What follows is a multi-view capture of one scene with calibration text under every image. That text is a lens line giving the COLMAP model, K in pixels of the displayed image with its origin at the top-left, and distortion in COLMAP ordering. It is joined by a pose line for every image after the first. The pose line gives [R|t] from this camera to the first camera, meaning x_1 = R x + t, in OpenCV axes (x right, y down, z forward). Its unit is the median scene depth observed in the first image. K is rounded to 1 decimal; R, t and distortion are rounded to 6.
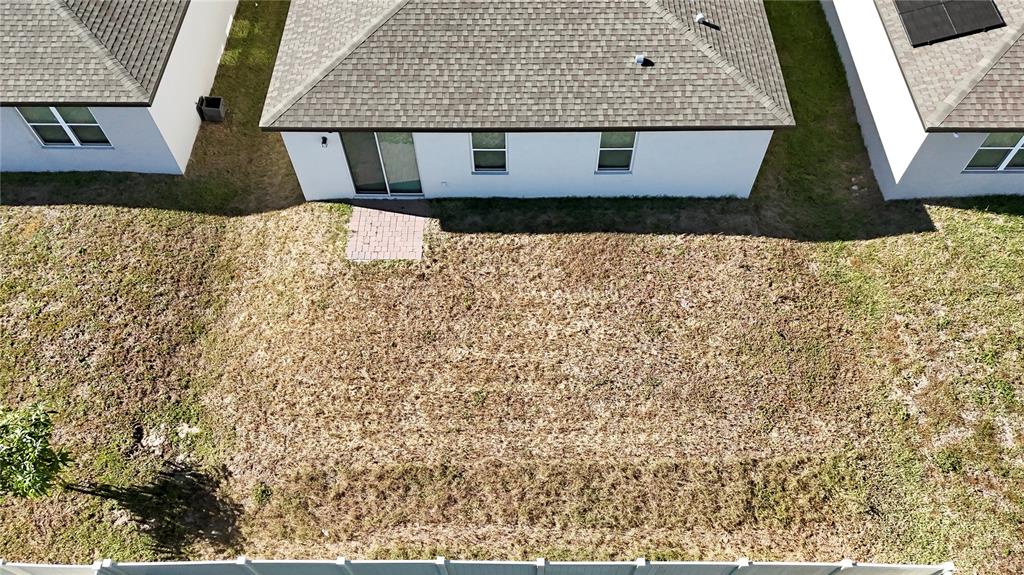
lens RADIAL K [[763.8, 0, 510.3], [0, 763.8, 287.7], [0, 0, 1]] dist [0.047675, -0.025836]
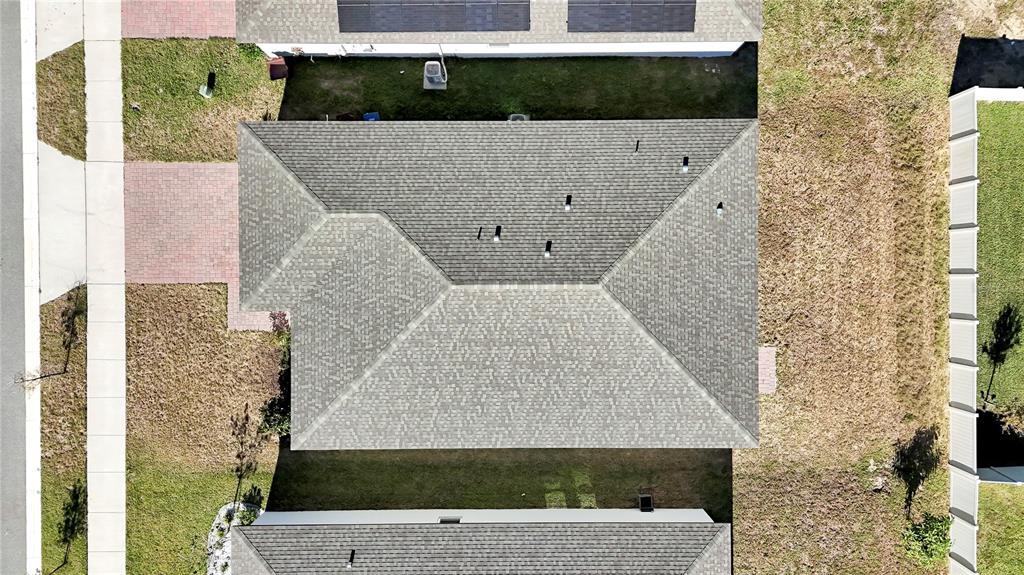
lens RADIAL K [[763.8, 0, 506.8], [0, 763.8, 285.4], [0, 0, 1]] dist [0.047675, -0.025836]
pose [[-0.012646, -0.999907, 0.005173, 0.014226], [0.834178, -0.007697, 0.551441, -1.519695], [-0.551350, 0.011289, 0.834198, -0.063887]]
